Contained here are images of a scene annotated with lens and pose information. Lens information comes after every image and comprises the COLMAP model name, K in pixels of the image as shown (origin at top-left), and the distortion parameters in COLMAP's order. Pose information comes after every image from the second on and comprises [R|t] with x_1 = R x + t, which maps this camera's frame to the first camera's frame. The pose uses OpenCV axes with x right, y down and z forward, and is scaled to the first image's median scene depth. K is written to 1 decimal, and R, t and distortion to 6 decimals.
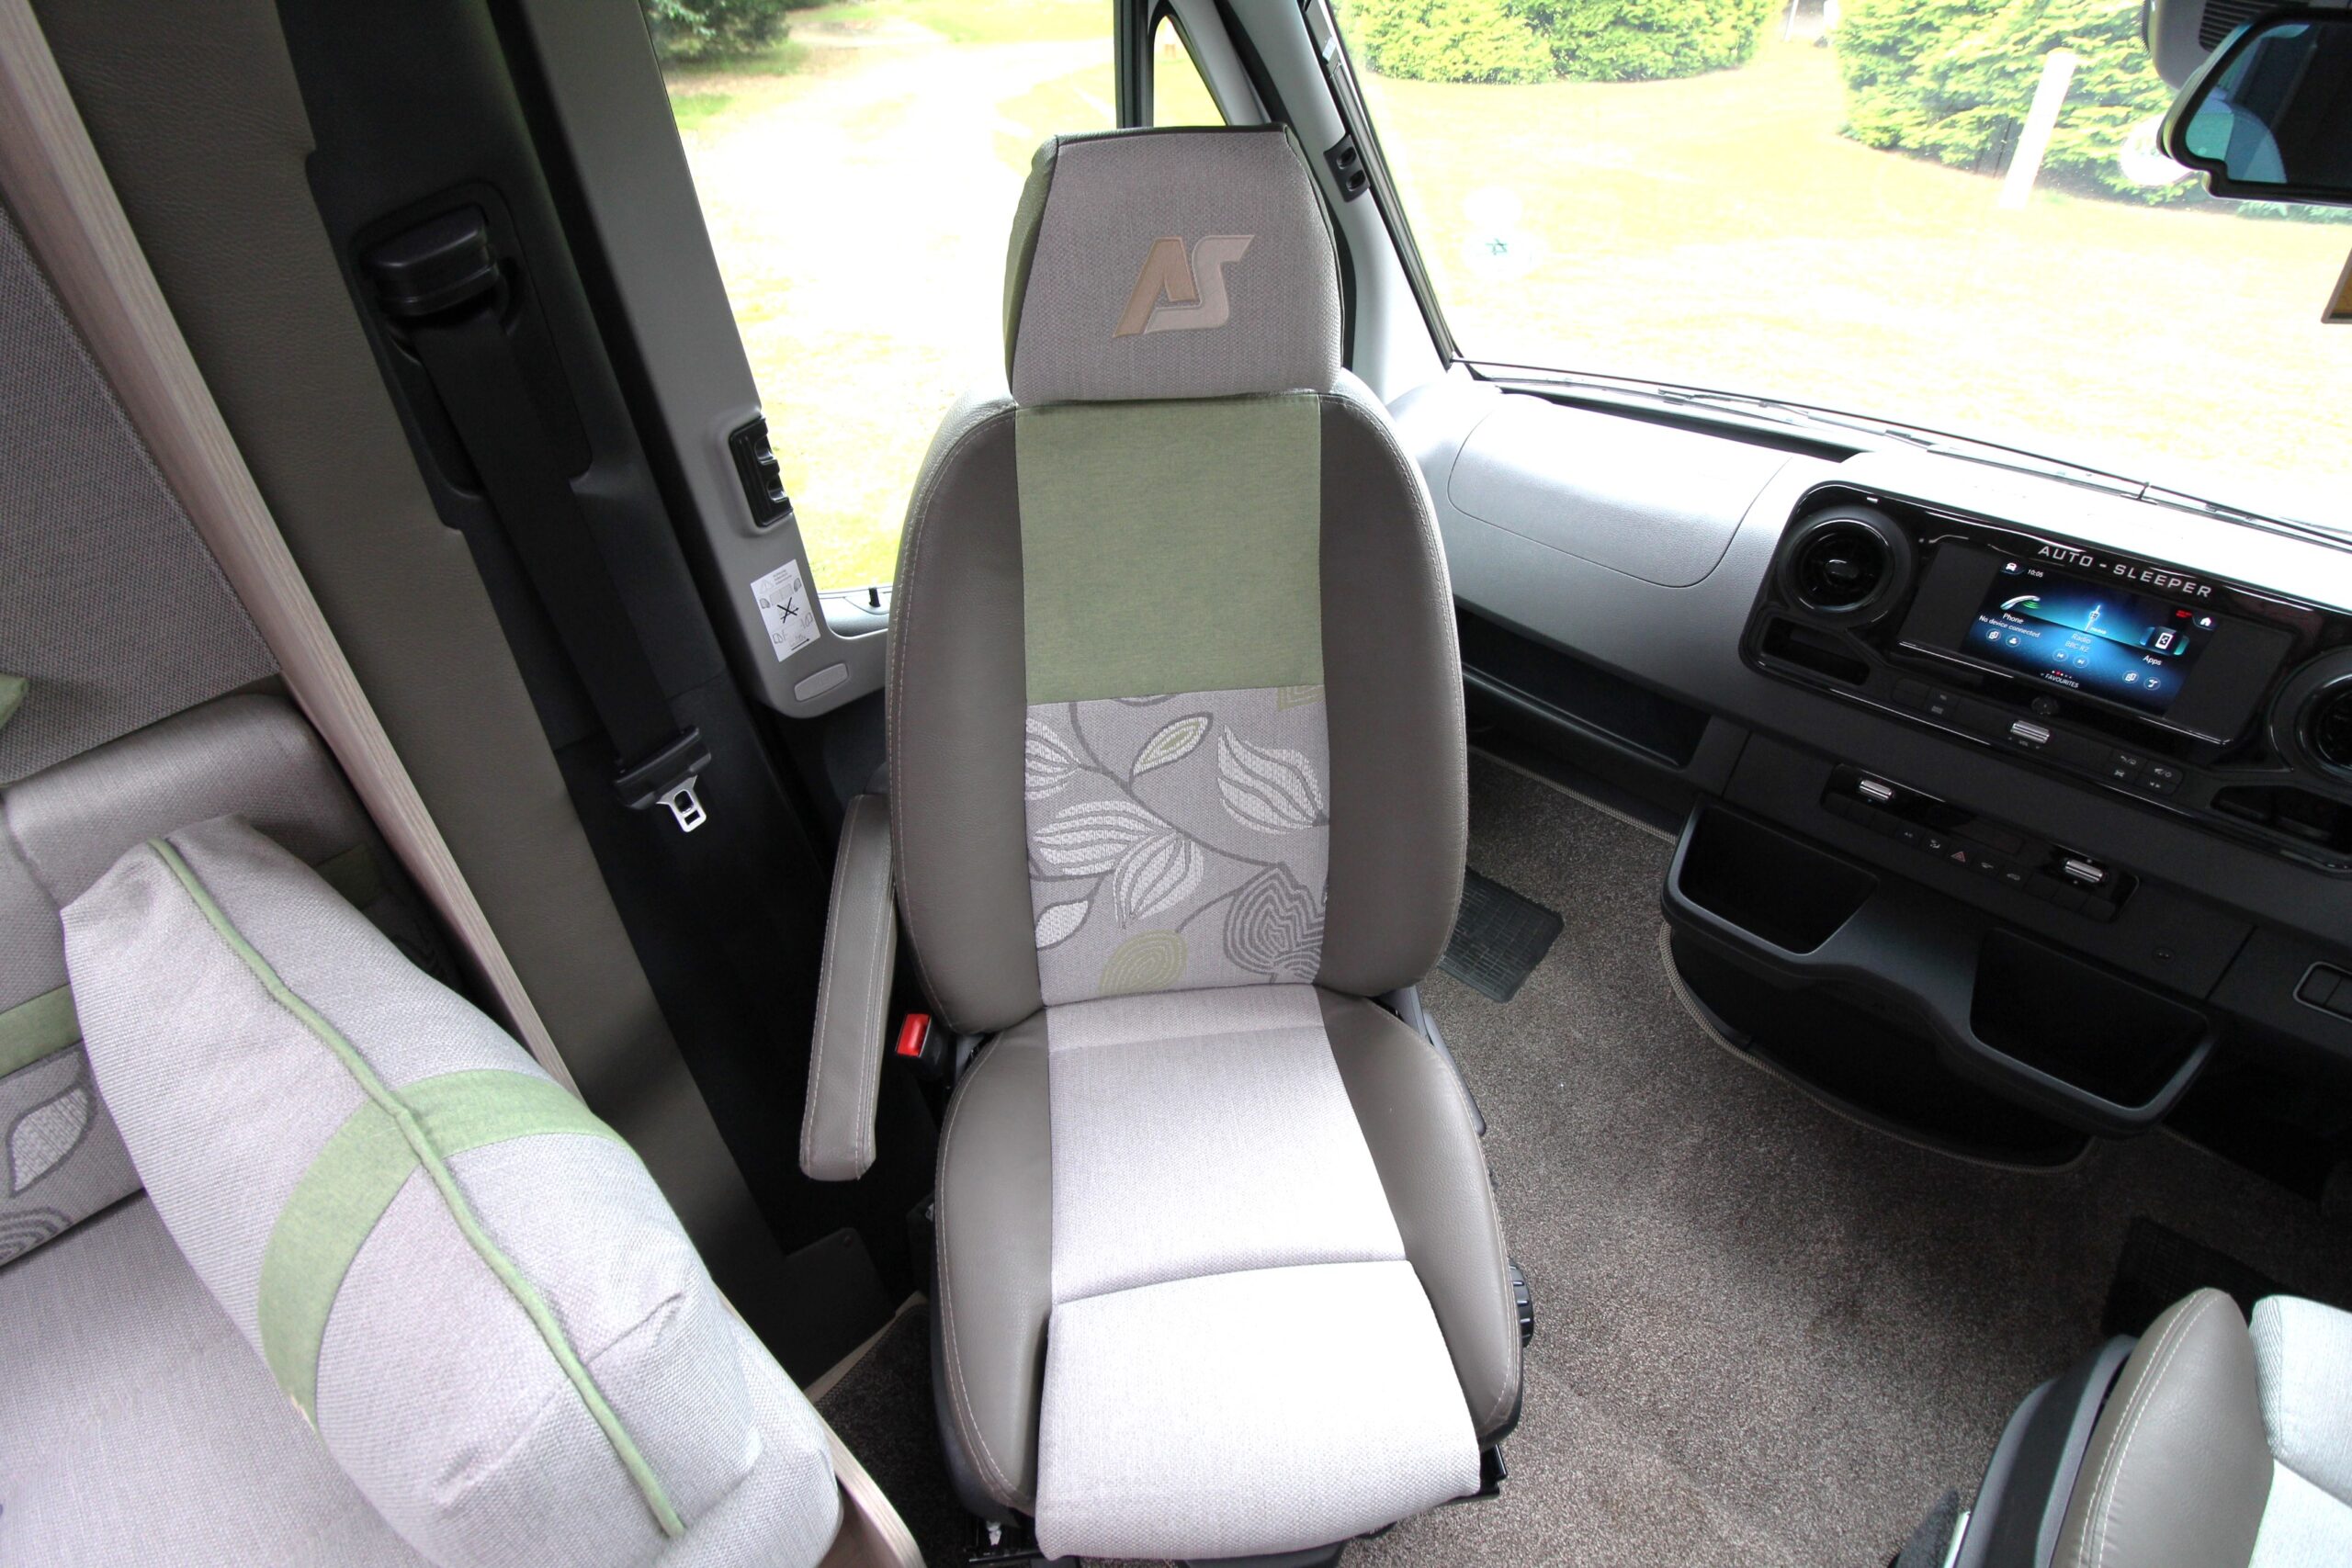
lens RADIAL K [[1075.8, 0, 1182.2], [0, 1075.8, 772.2], [0, 0, 1]] dist [-0.000622, -0.017911]
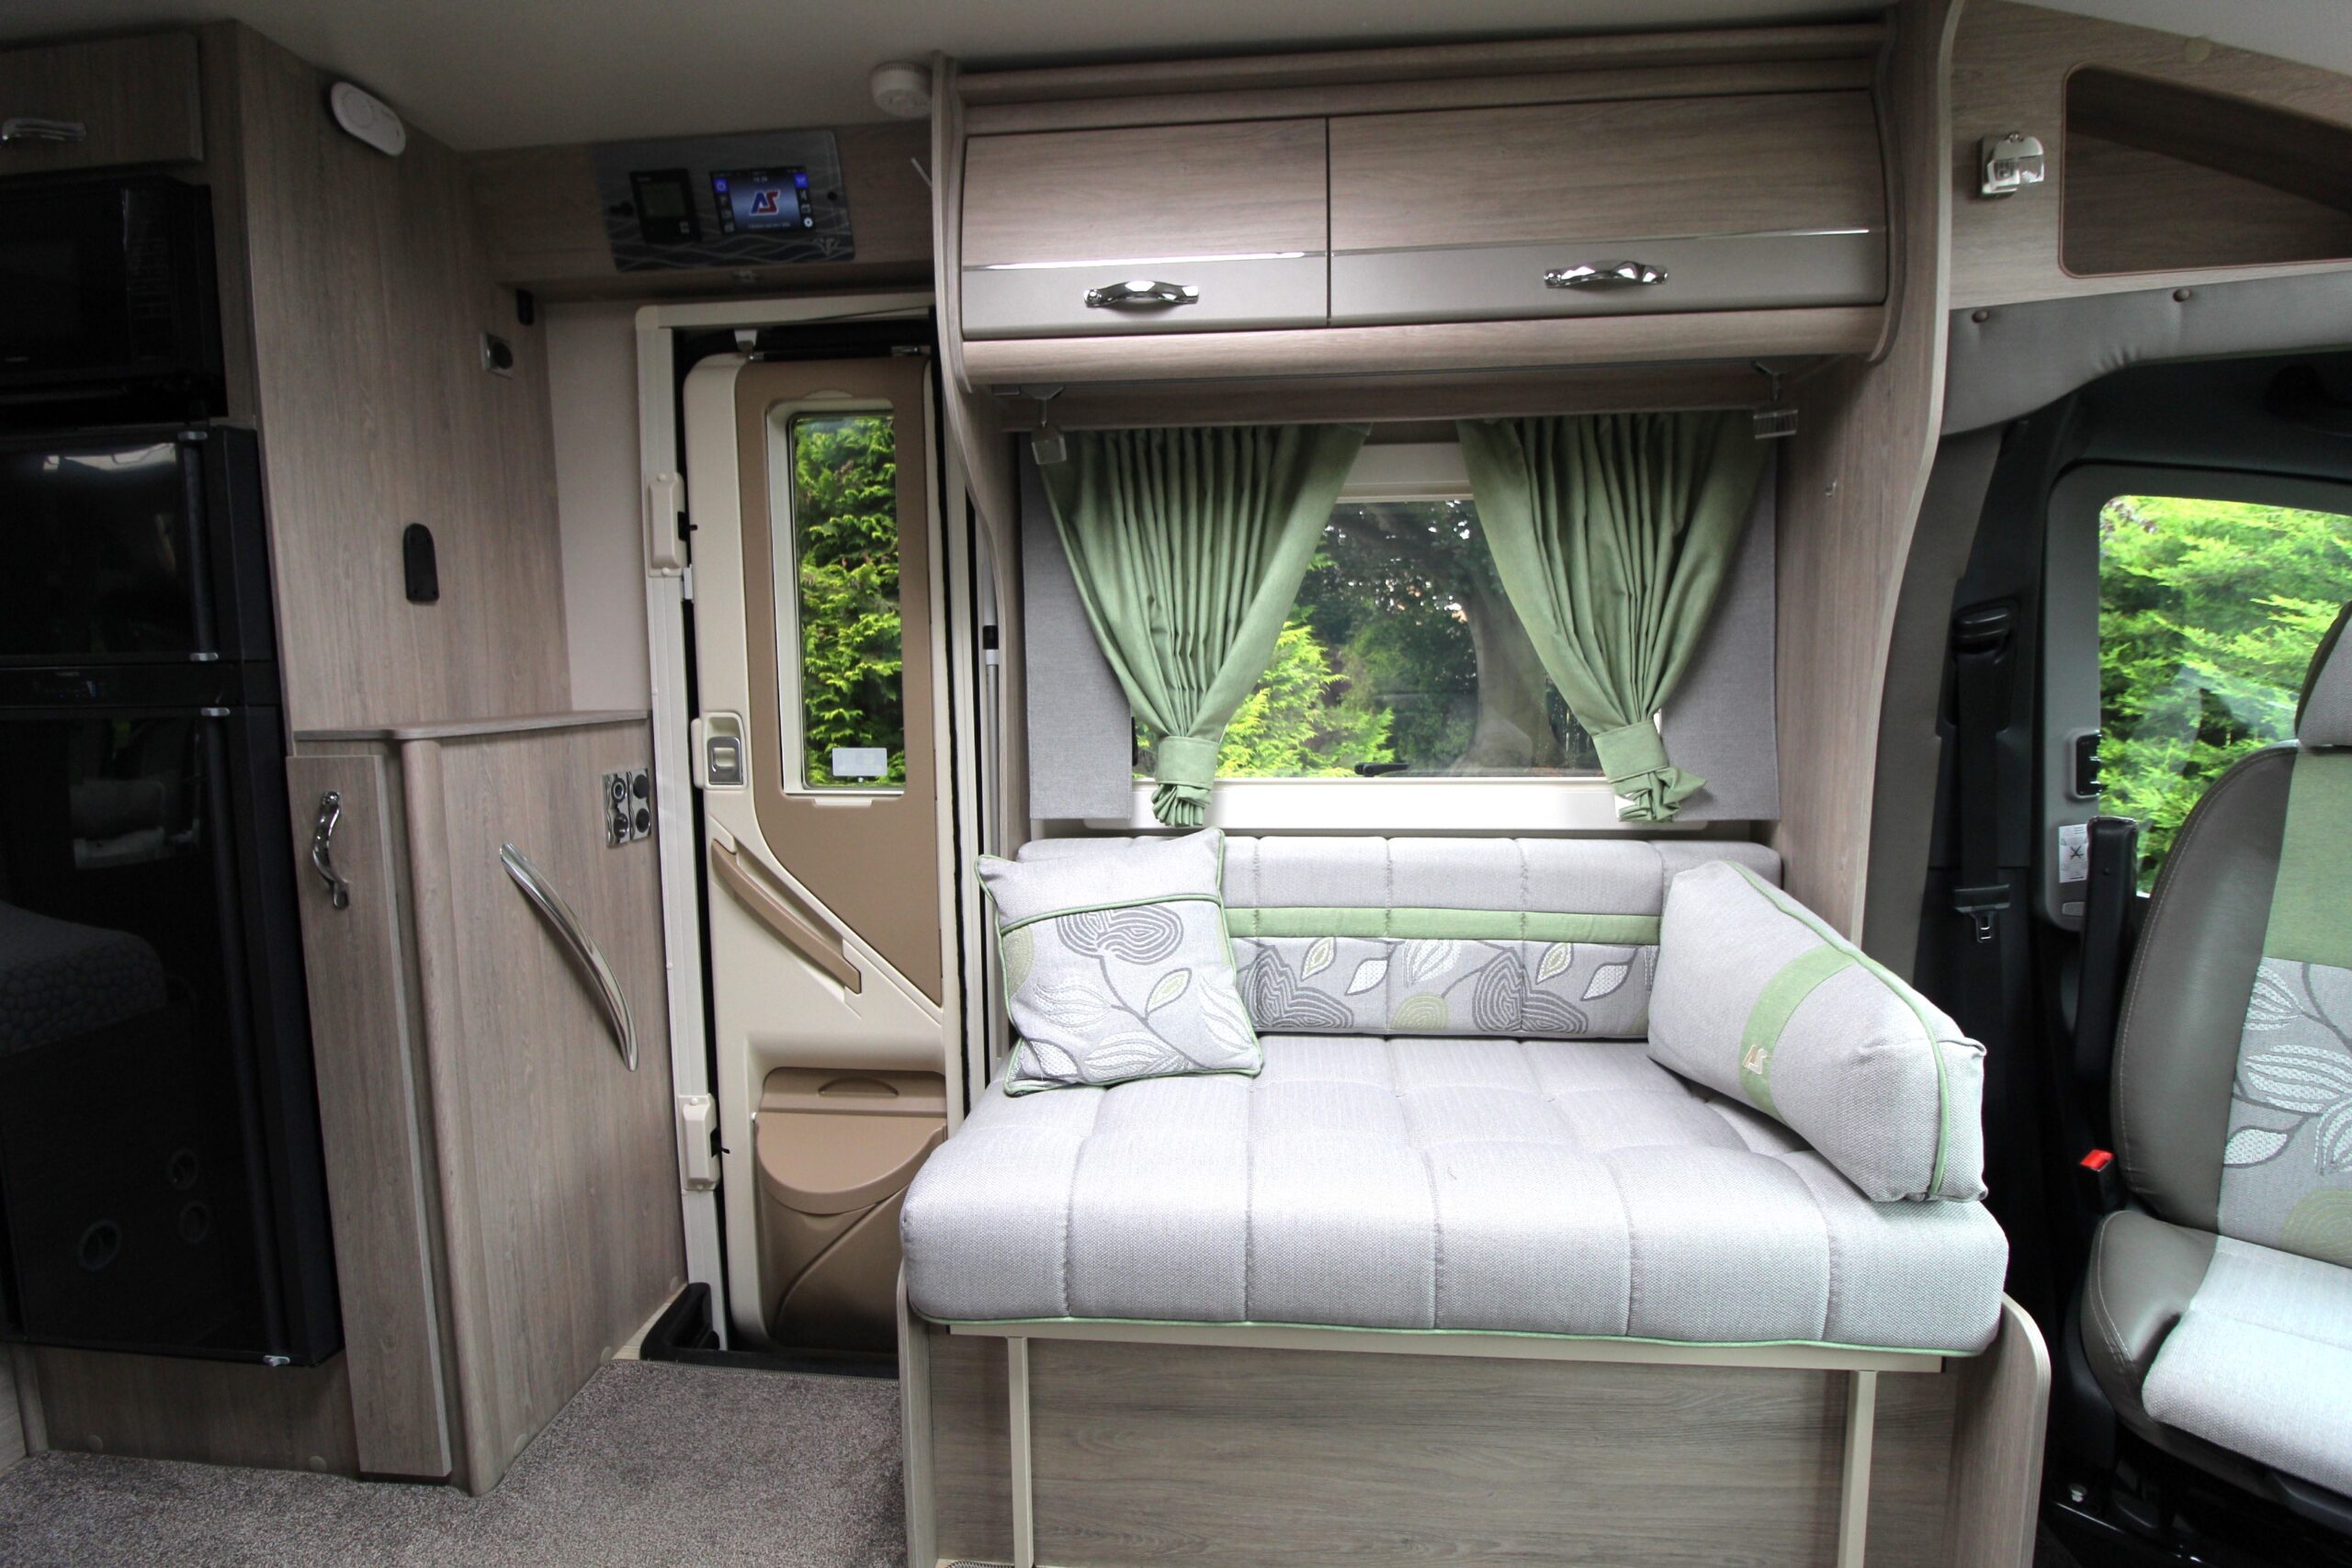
lens RADIAL K [[1091.3, 0, 1174.6], [0, 1091.3, 763.7], [0, 0, 1]] dist [-0.000704, -0.012417]
pose [[0.601028, 0.078857, -0.795329, 0.095128], [-0.485297, 0.826675, -0.284773, 0.793594], [0.635022, 0.557126, 0.535123, -0.756444]]
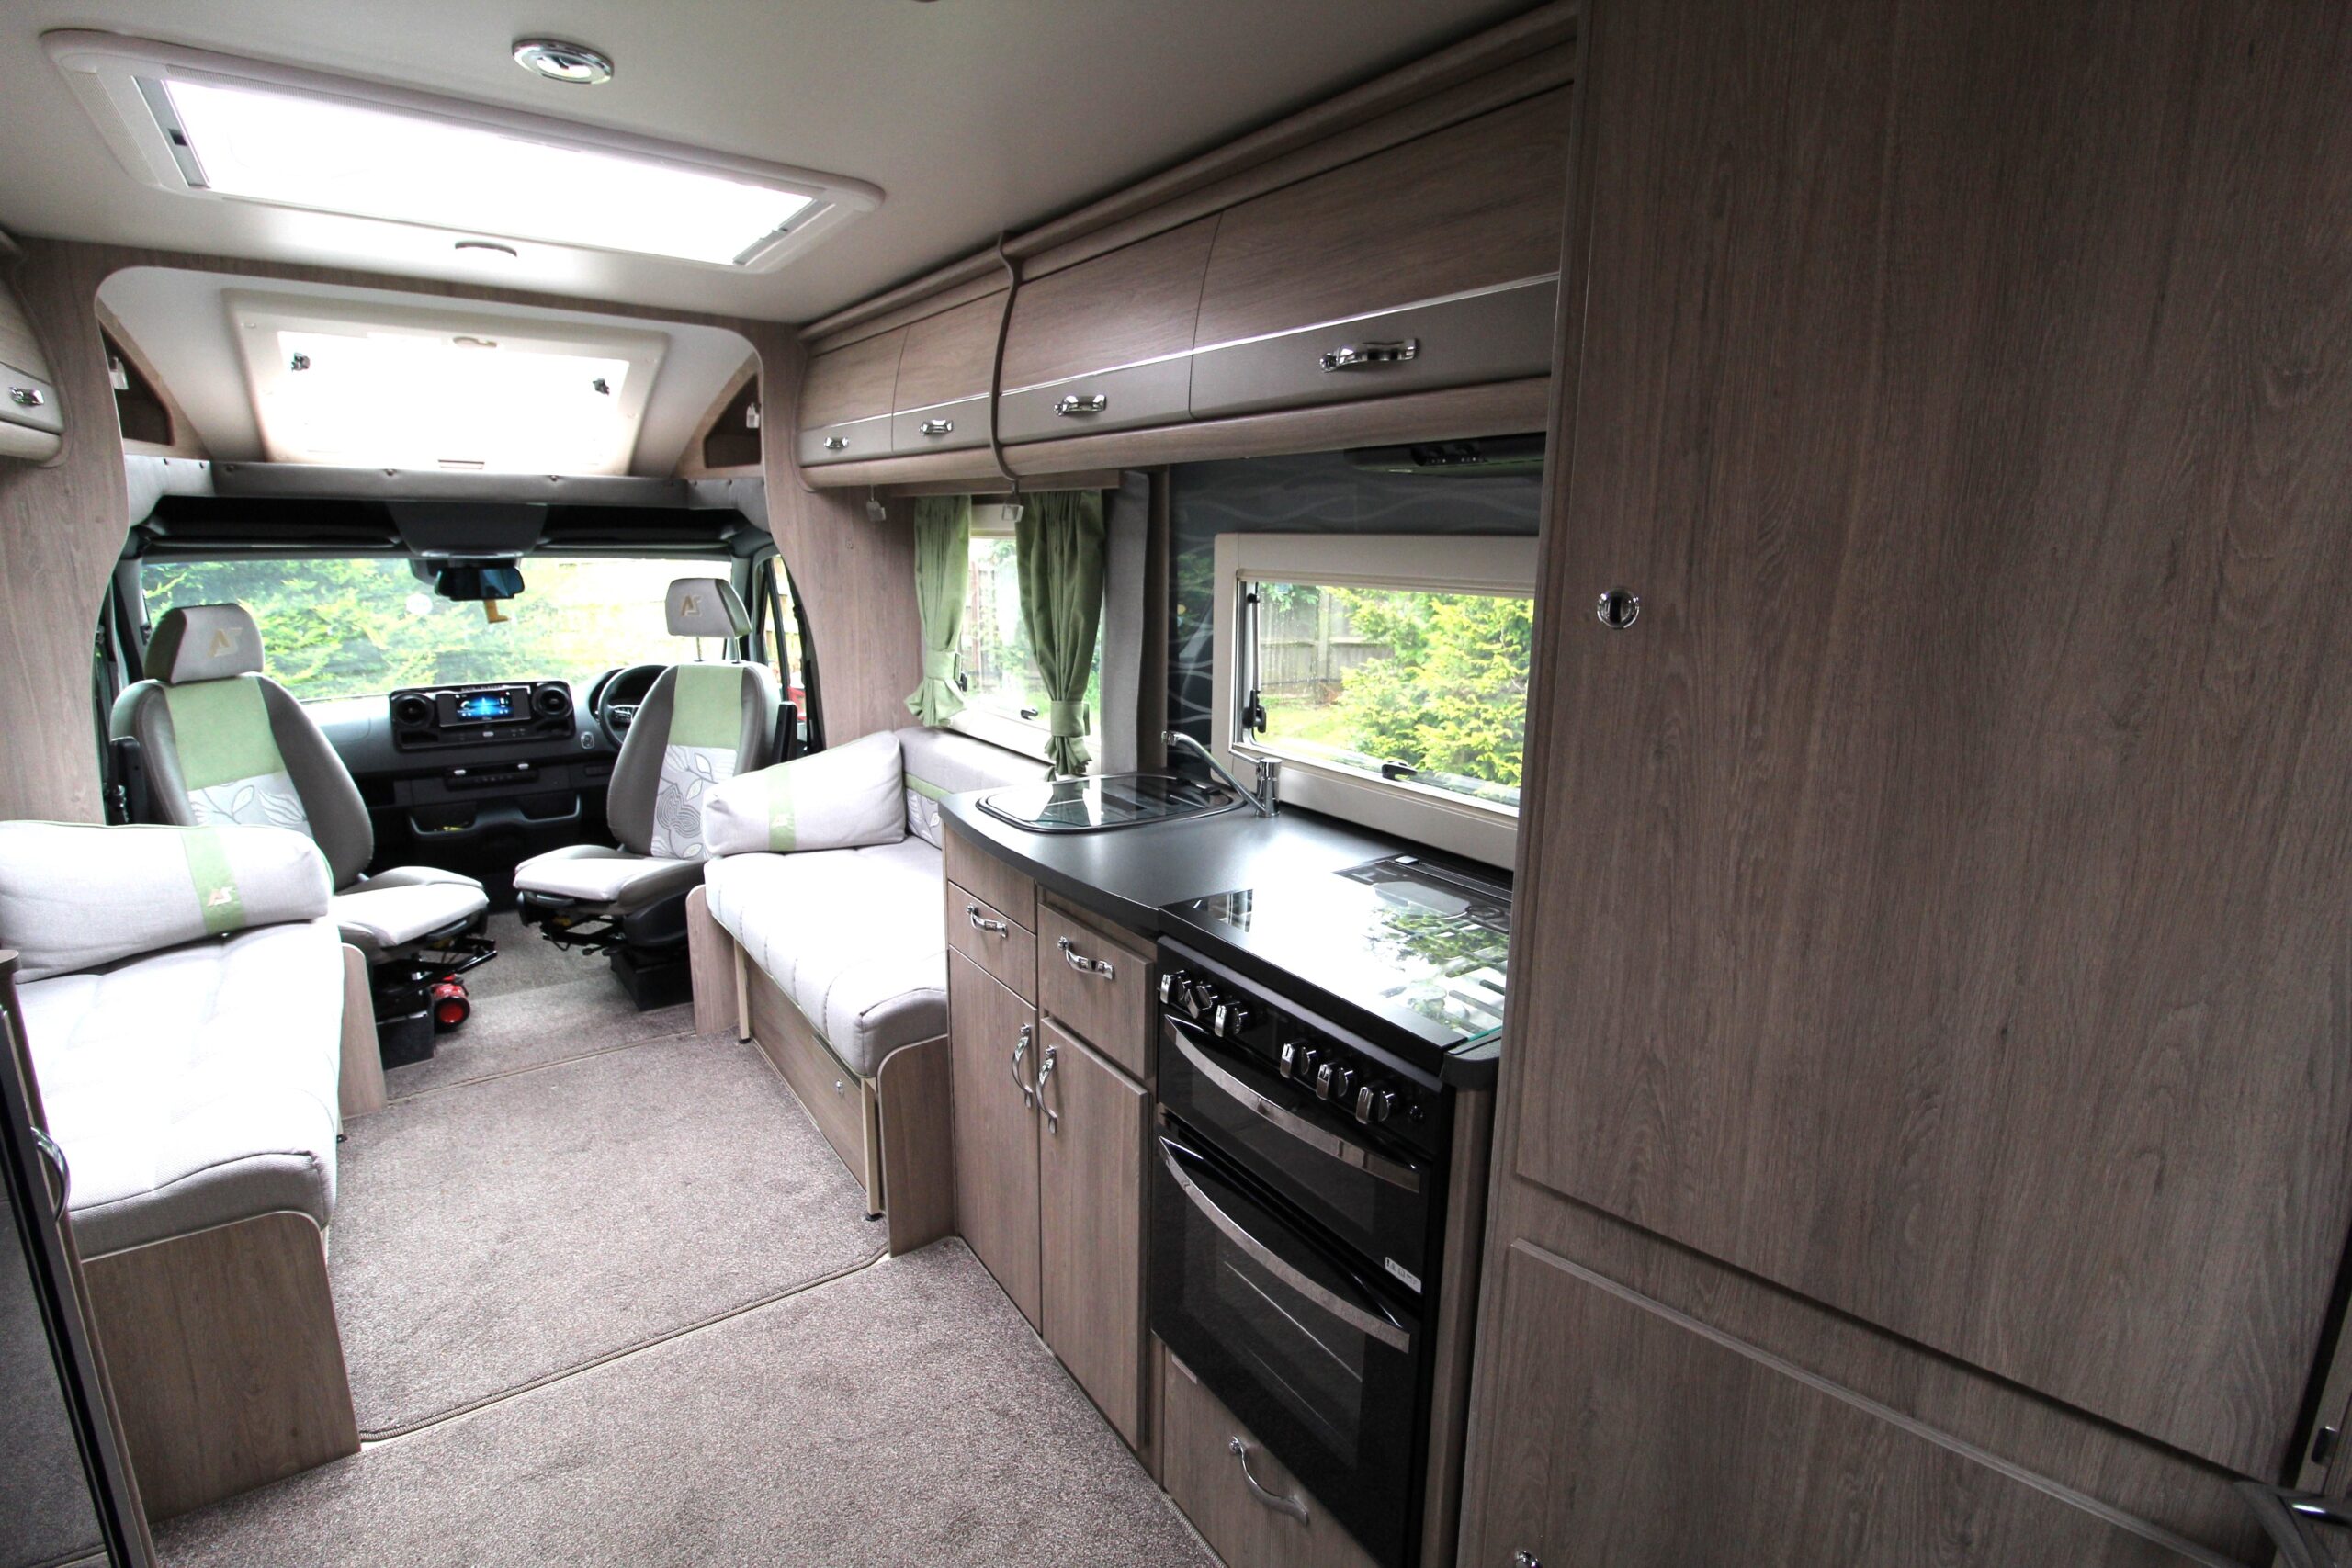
lens RADIAL K [[1090.5, 0, 1184.5], [0, 1090.5, 766.3], [0, 0, 1]] dist [-0.000481, -0.013141]
pose [[0.201082, -0.188267, 0.961312, -2.194825], [0.584982, 0.810233, 0.036316, 1.232621], [-0.785724, 0.555048, 0.273056, -1.727588]]
